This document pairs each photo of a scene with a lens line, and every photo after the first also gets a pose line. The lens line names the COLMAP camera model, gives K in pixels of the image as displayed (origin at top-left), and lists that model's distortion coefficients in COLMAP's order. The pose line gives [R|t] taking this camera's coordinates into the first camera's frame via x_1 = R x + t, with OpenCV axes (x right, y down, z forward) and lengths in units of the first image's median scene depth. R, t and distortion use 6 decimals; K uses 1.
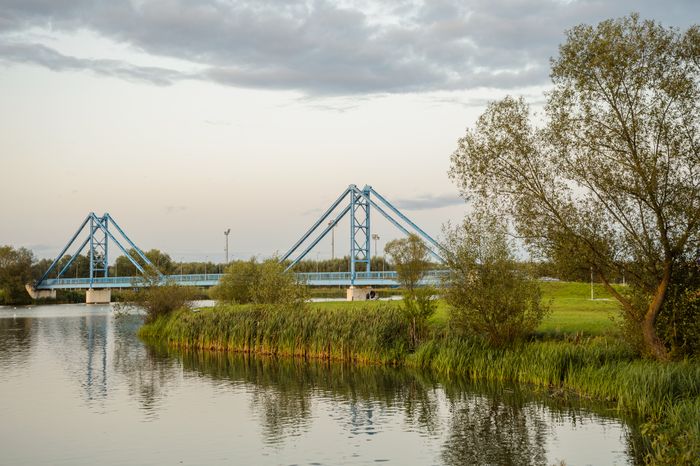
lens RADIAL K [[1136.8, 0, 349.7], [0, 1136.8, 226.4], [0, 0, 1]] dist [0.284806, 0.000000]
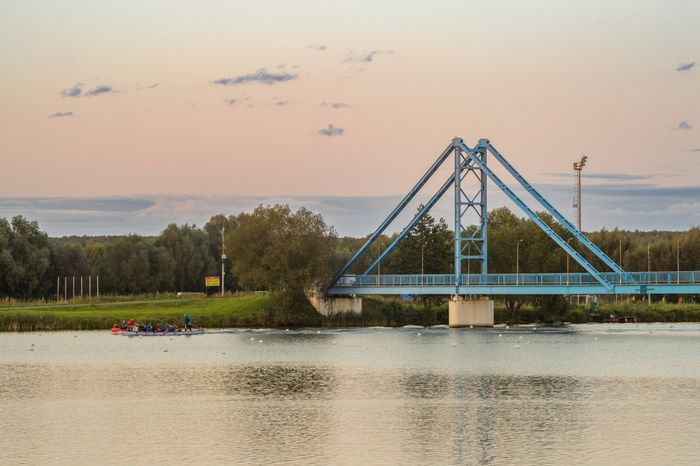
lens RADIAL K [[2887.9, 0, 350.6], [0, 2887.9, 231.5], [0, 0, 1]] dist [0.799962, 0.000000]
pose [[0.948472, 0.002166, -0.316852, 0.972013], [0.007558, 0.999538, 0.029455, -0.066986], [0.316770, -0.030332, 0.948017, -1.159182]]
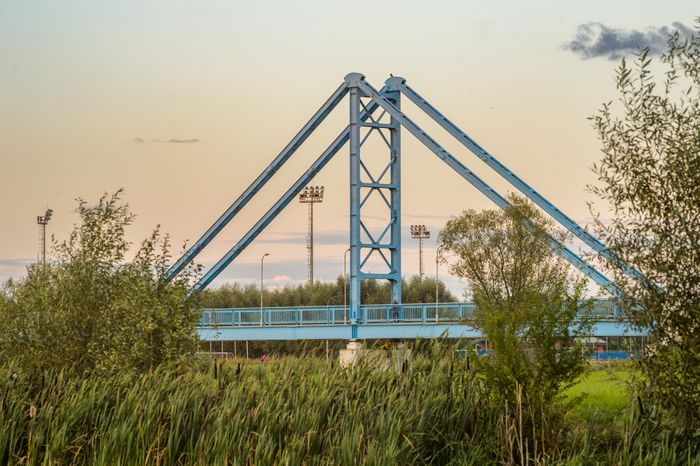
lens RADIAL K [[2887.9, 0, 350.9], [0, 2887.9, 234.3], [0, 0, 1]] dist [0.799962, 0.000000]
pose [[0.999997, 0.002103, -0.001102, 0.005926], [-0.002091, 0.999943, 0.010457, 0.016050], [0.001124, -0.010455, 0.999945, 0.109150]]
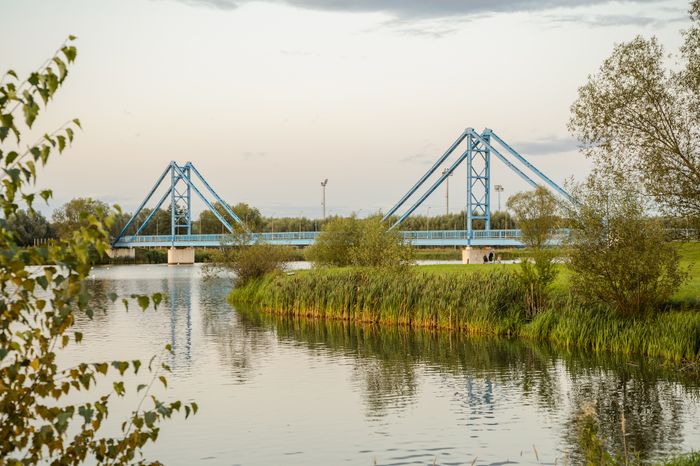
lens RADIAL K [[1327.8, 0, 327.3], [0, 1327.8, 246.3], [0, 0, 1]] dist [0.411544, 0.000000]
pose [[0.994527, 0.003250, -0.104431, 0.003429], [0.002257, 0.998614, 0.052579, -0.002754], [0.104457, -0.052527, 0.993141, -0.032652]]
